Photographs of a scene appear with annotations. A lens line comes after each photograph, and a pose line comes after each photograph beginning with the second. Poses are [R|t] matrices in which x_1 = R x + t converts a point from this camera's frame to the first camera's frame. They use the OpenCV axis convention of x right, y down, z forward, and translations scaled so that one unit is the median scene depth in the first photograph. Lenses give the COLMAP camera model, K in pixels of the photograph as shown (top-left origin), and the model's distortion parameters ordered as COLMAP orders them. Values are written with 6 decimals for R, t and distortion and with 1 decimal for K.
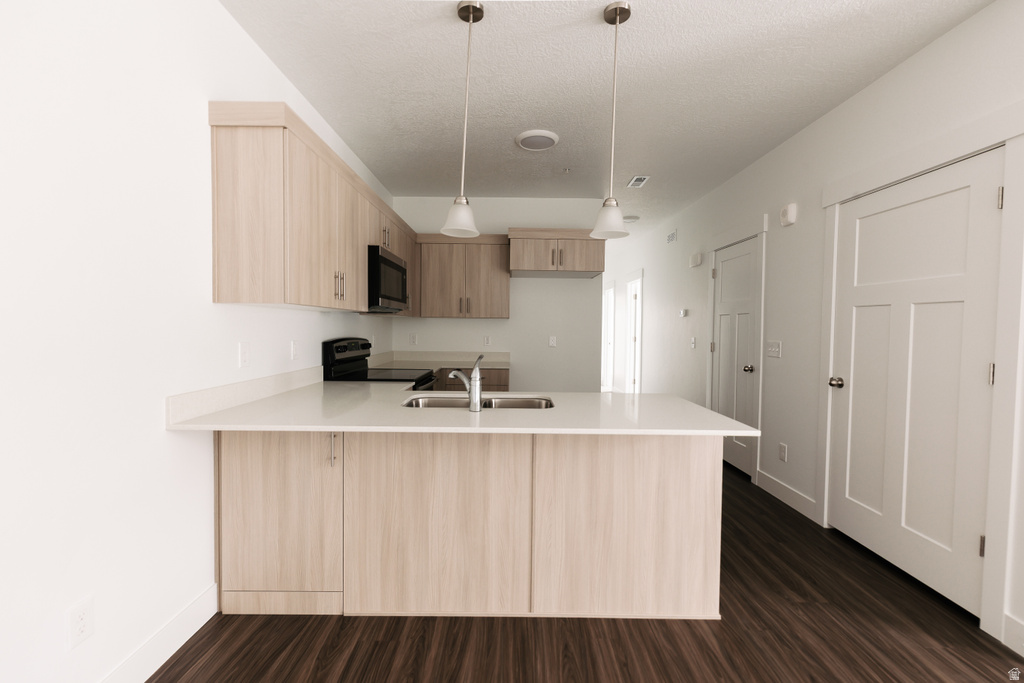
lens RADIAL K [[434.6, 0, 512.2], [0, 434.6, 338.1], [0, 0, 1]] dist [0.001040, 0.000111]
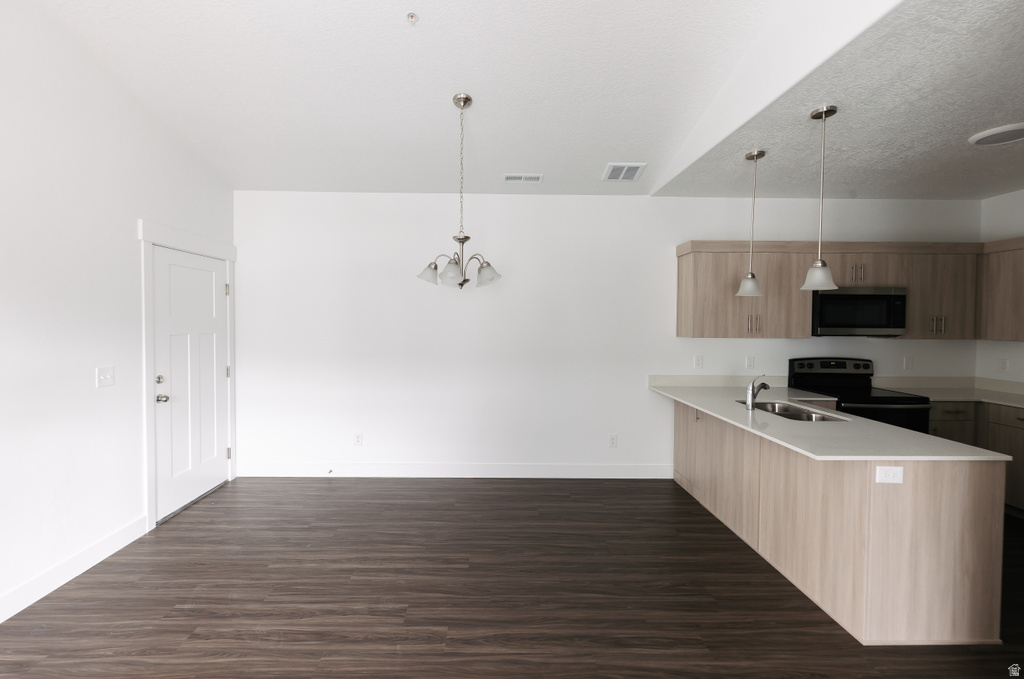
lens RADIAL K [[451.1, 0, 495.9], [0, 451.1, 333.6], [0, 0, 1]] dist [0.000596, 0.000043]
pose [[0.004105, 0.015942, -0.999864, 1.010277], [-0.030628, 0.999406, 0.015809, -0.067193], [0.999522, 0.030559, 0.004591, 0.047440]]
